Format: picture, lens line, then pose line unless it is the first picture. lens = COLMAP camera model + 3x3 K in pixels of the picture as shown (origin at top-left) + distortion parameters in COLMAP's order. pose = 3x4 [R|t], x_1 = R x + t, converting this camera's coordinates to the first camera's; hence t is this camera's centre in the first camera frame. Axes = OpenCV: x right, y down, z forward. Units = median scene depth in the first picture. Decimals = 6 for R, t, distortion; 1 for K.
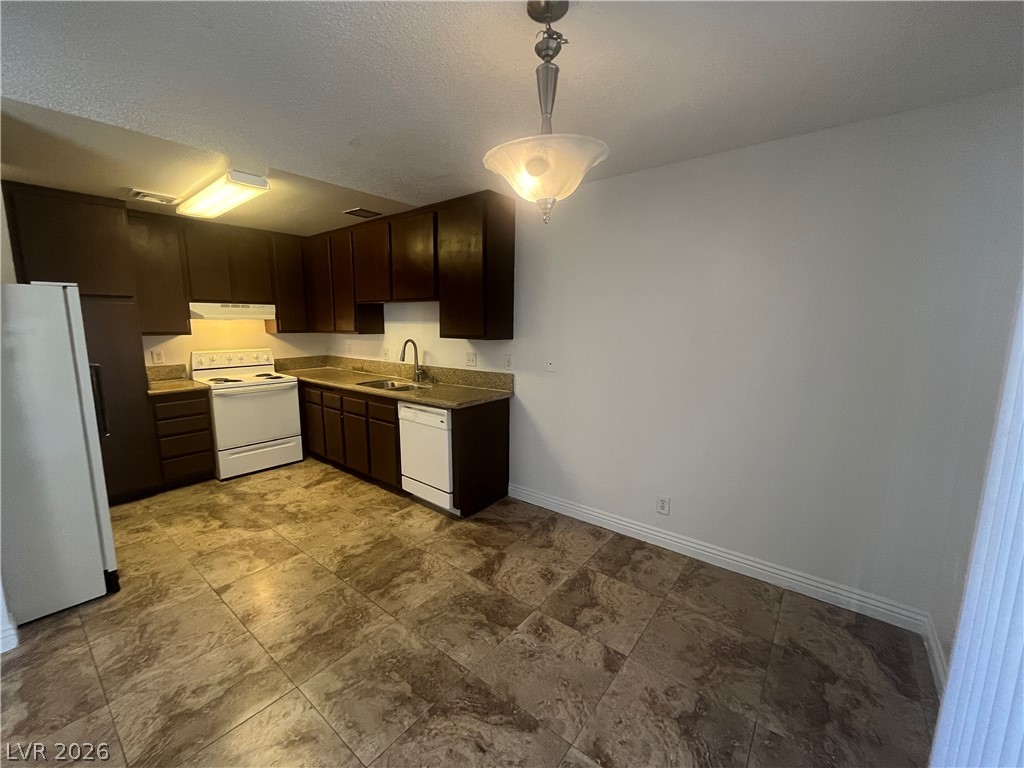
lens RADIAL K [[412.9, 0, 507.3], [0, 412.9, 385.7], [0, 0, 1]] dist [-0.002176, -0.000123]
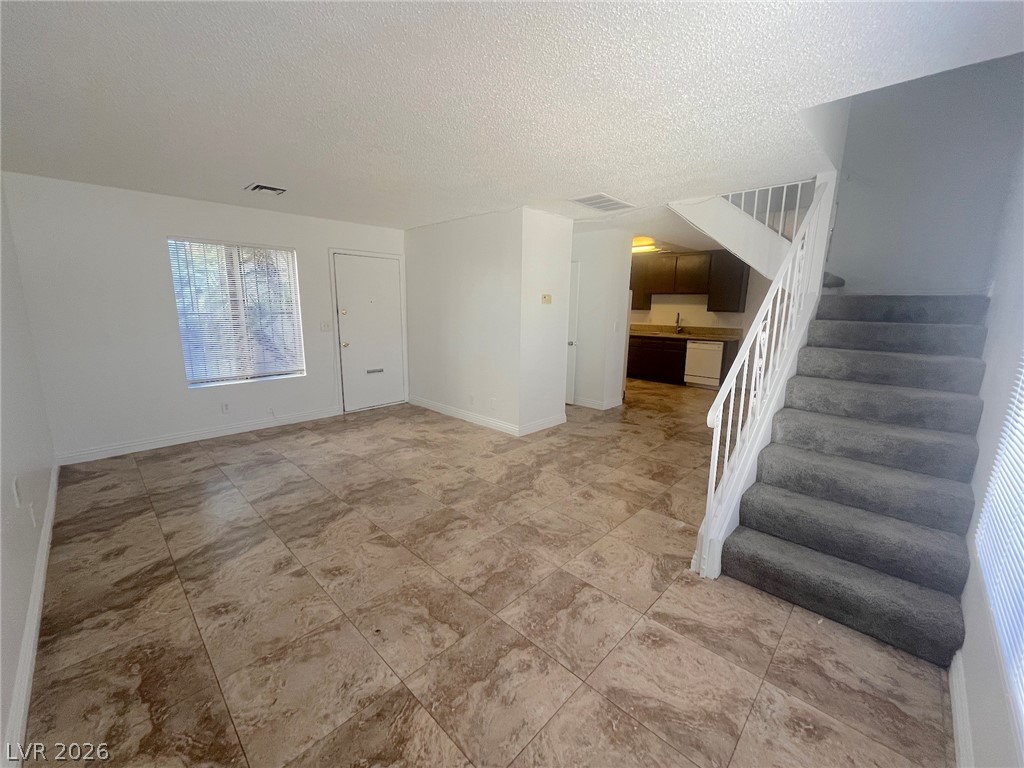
lens RADIAL K [[412.9, 0, 512.4], [0, 412.9, 377.3], [0, 0, 1]] dist [-0.002176, -0.000123]
pose [[0.995696, 0.021802, -0.090080, -1.126792], [-0.020321, 0.999643, 0.017333, 0.246113], [0.090425, -0.015428, 0.995784, -1.459598]]
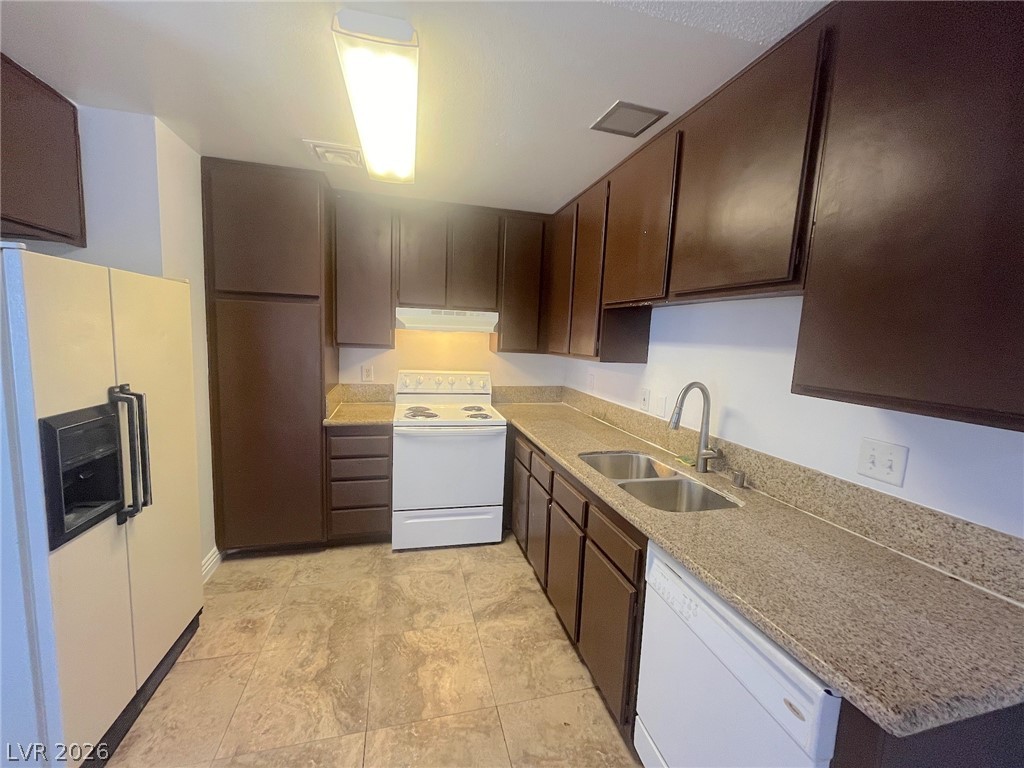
lens RADIAL K [[412.9, 0, 508.1], [0, 412.9, 384.1], [0, 0, 1]] dist [-0.002176, -0.000123]
pose [[0.800103, 0.099118, -0.591617, -0.172176], [-0.129202, 0.991581, -0.008606, -0.103272], [0.585783, 0.083323, 0.806173, 0.660788]]
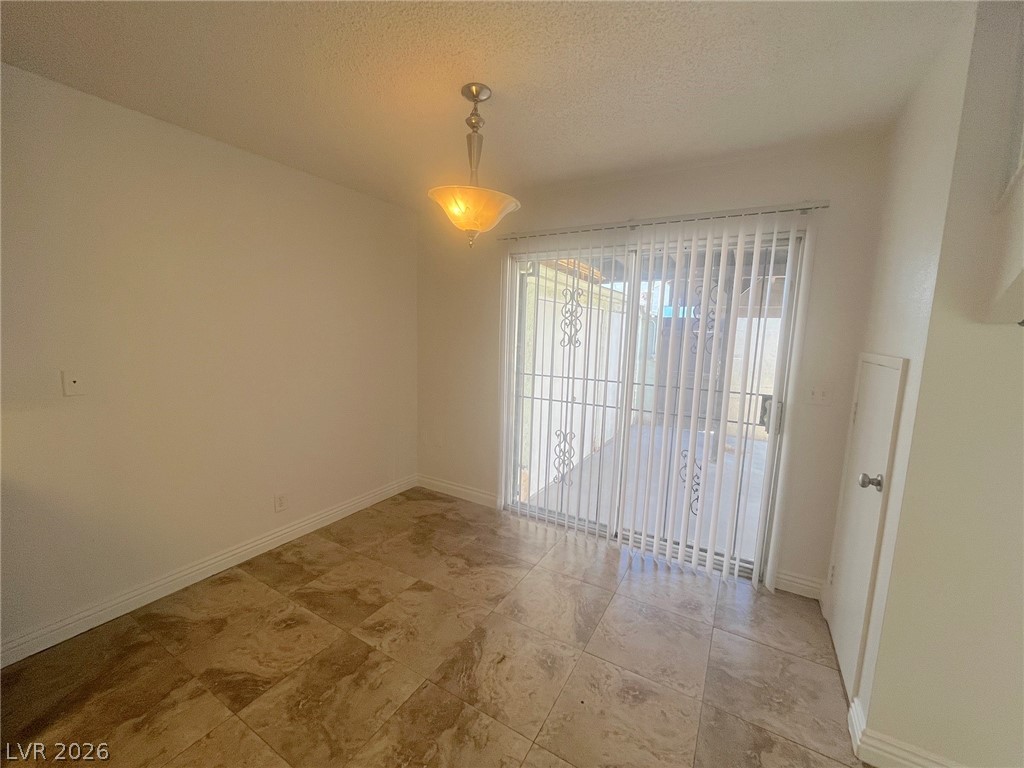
lens RADIAL K [[412.9, 0, 509.1], [0, 412.9, 385.1], [0, 0, 1]] dist [-0.002176, -0.000123]
pose [[-0.141078, -0.137795, 0.980362, -0.580651], [0.123023, 0.980150, 0.155469, -0.066615], [-0.982325, 0.142541, -0.121326, 0.494590]]
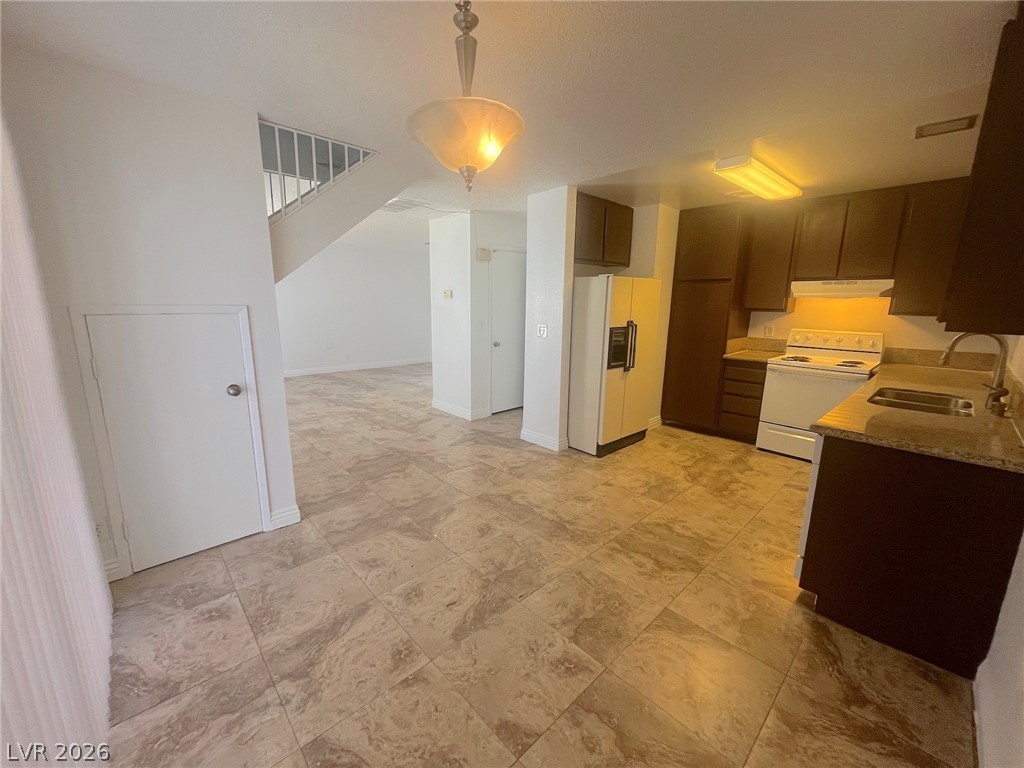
lens RADIAL K [[412.9, 0, 508.3], [0, 412.9, 385.3], [0, 0, 1]] dist [-0.002176, -0.000123]
pose [[-0.143789, 0.195558, -0.970094, 0.534641], [-0.163844, 0.962047, 0.218221, -0.073395], [0.975951, 0.190322, -0.106291, 0.583219]]
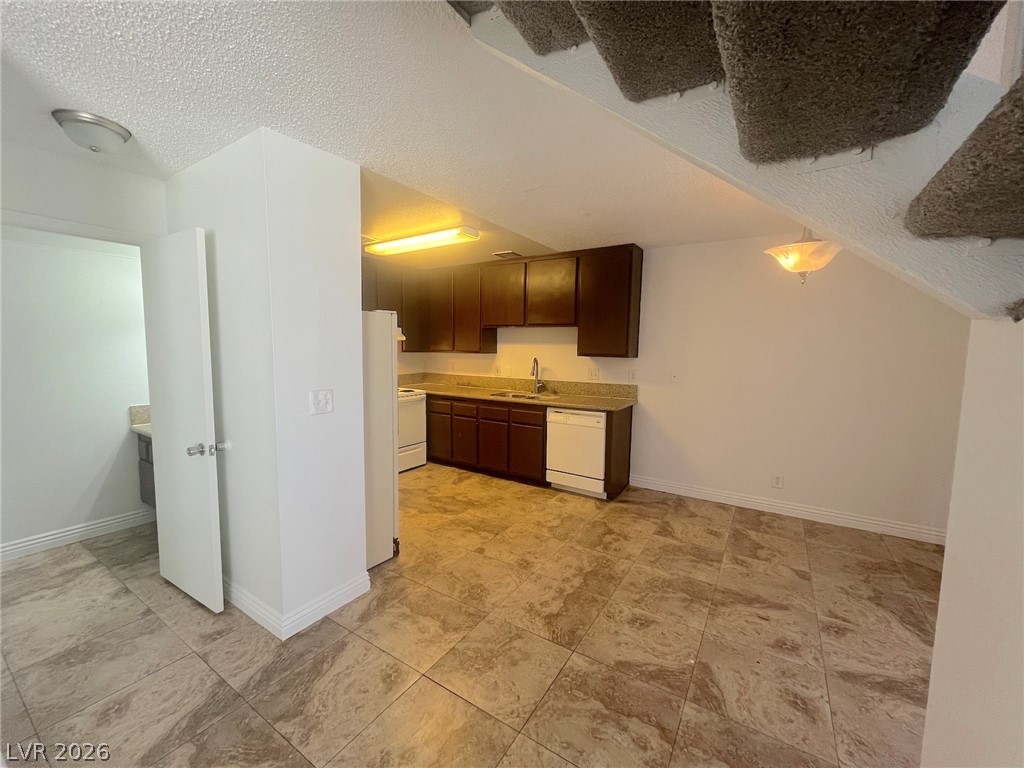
lens RADIAL K [[412.9, 0, 508.2], [0, 412.9, 376.7], [0, 0, 1]] dist [-0.002176, -0.000123]
pose [[0.995109, 0.000776, 0.098778, -0.567836], [0.006930, 0.996957, -0.077642, 0.046262], [-0.098538, 0.077947, 0.992076, -0.242890]]
